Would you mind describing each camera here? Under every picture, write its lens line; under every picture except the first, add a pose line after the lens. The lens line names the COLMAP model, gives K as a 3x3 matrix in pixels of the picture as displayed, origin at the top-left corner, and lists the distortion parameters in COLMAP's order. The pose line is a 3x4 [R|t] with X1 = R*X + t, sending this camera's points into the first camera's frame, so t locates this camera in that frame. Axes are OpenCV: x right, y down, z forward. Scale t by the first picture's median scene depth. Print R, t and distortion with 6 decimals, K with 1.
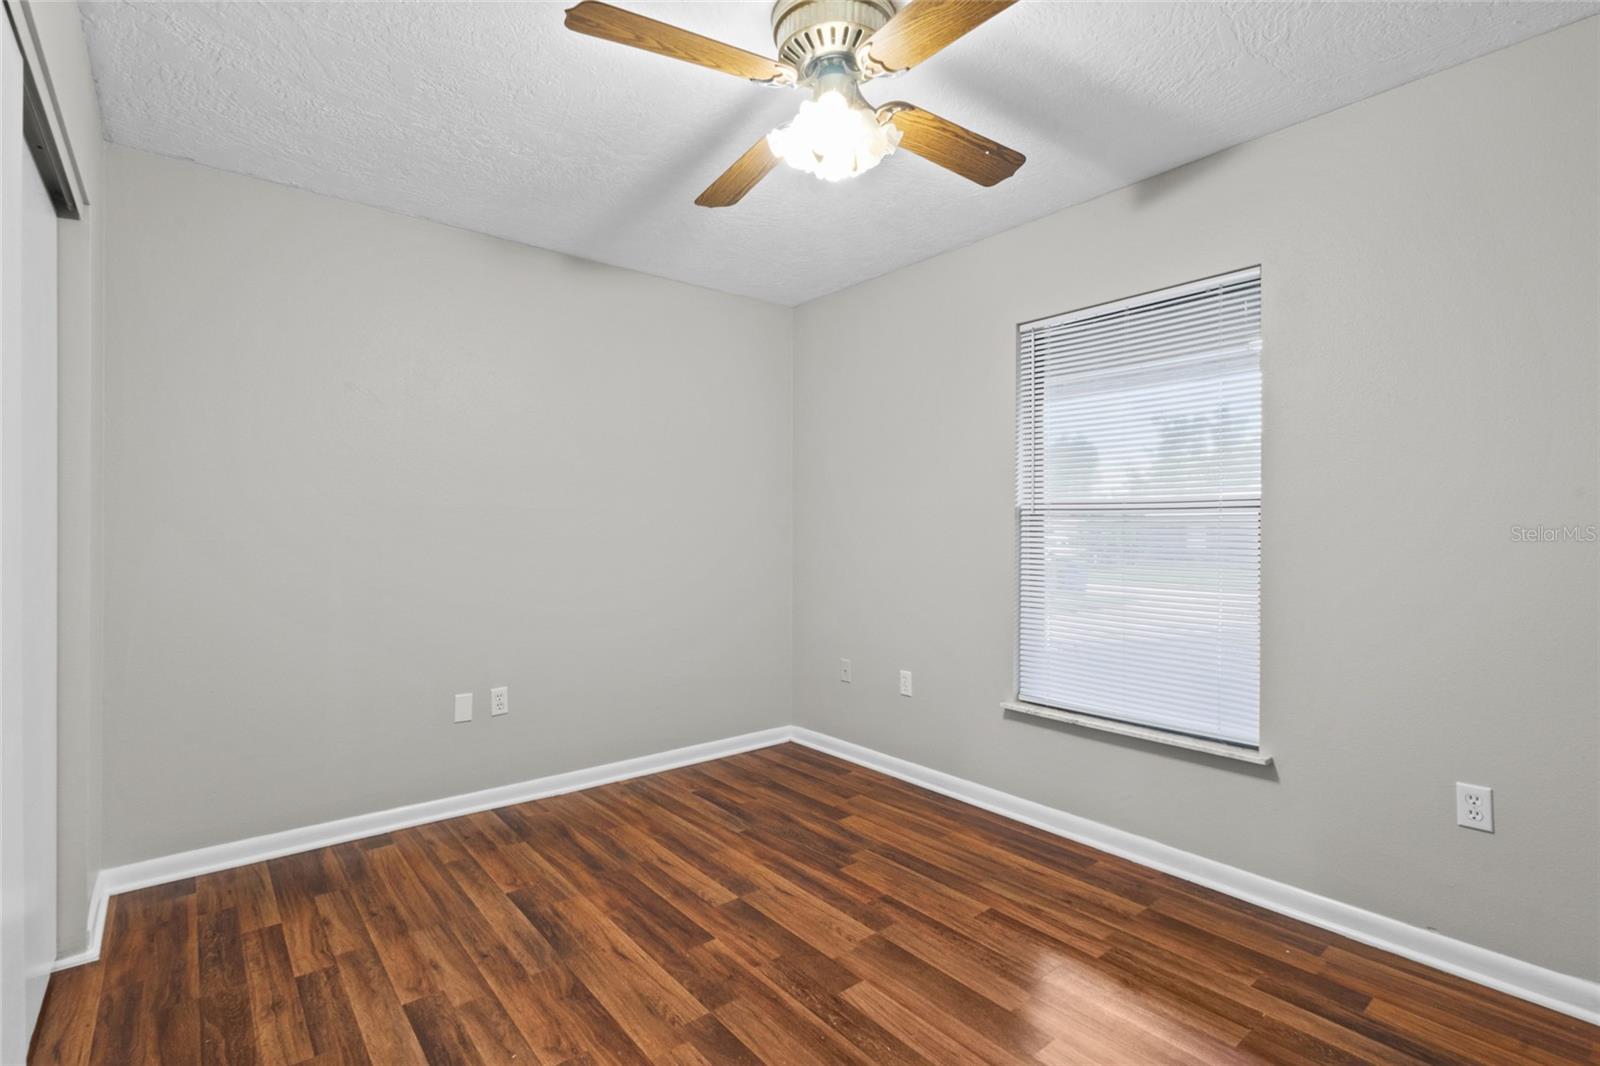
lens RADIAL K [[741.1, 0, 800.5], [0, 741.1, 530.9], [0, 0, 1]] dist [0.008520, -0.003271]
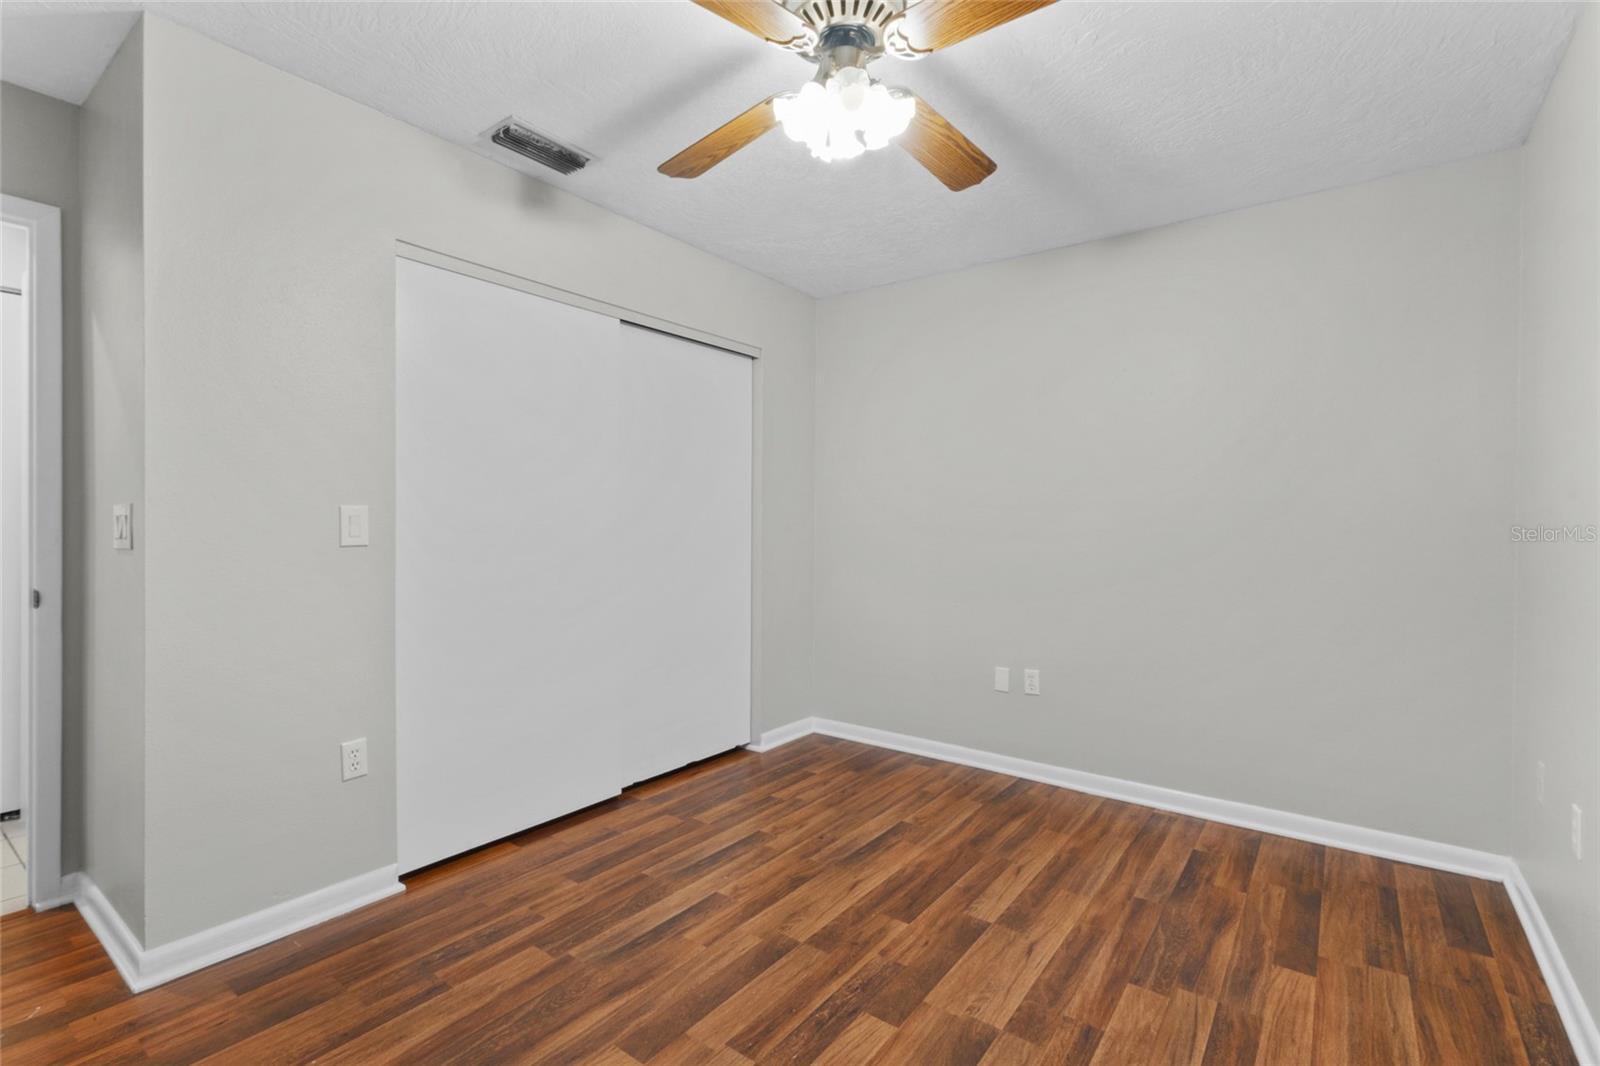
lens RADIAL K [[741.1, 0, 801.0], [0, 741.1, 529.1], [0, 0, 1]] dist [0.008520, -0.003271]
pose [[0.235975, 0.004808, -0.971747, 0.691034], [-0.006264, 0.999975, 0.003427, 0.006261], [0.971739, 0.005278, 0.235999, 0.510157]]
